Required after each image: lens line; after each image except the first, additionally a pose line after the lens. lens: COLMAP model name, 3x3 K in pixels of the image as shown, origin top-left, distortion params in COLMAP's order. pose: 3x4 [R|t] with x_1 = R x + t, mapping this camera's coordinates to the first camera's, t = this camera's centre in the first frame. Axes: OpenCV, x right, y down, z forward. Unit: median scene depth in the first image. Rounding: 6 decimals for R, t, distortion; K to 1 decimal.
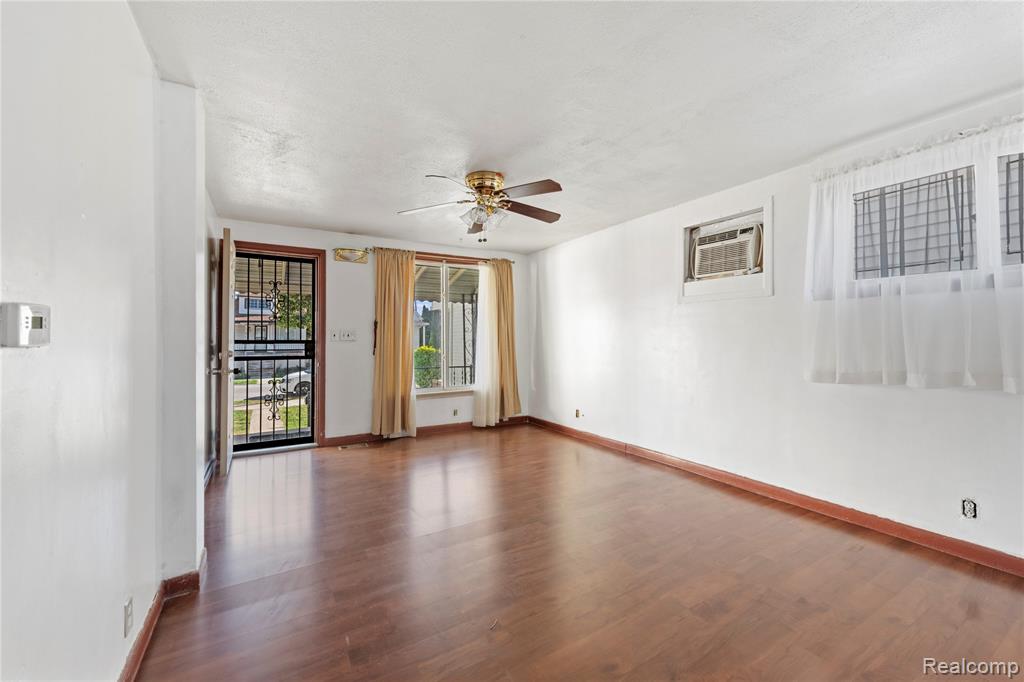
lens RADIAL K [[407.3, 0, 510.1], [0, 407.3, 336.0], [0, 0, 1]] dist [0.004685, 0.000246]
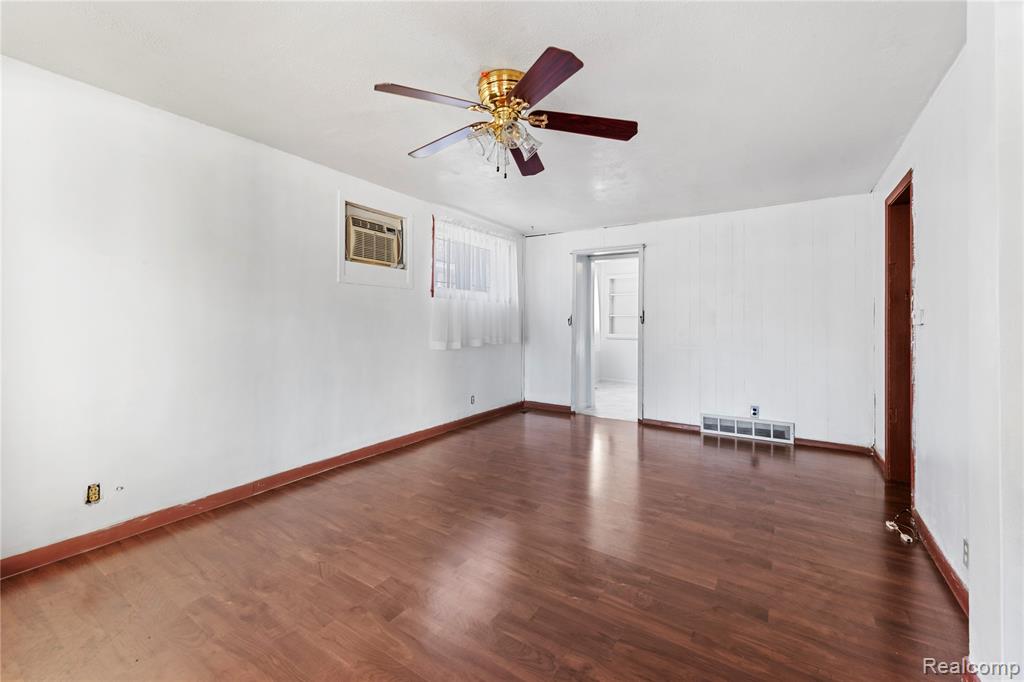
lens RADIAL K [[407.3, 0, 514.5], [0, 407.3, 322.4], [0, 0, 1]] dist [0.004685, 0.000246]
pose [[-0.444408, 0.019414, 0.895614, -0.595737], [0.009492, 0.999811, -0.016962, 0.030041], [-0.895774, 0.000963, -0.444508, 1.133441]]
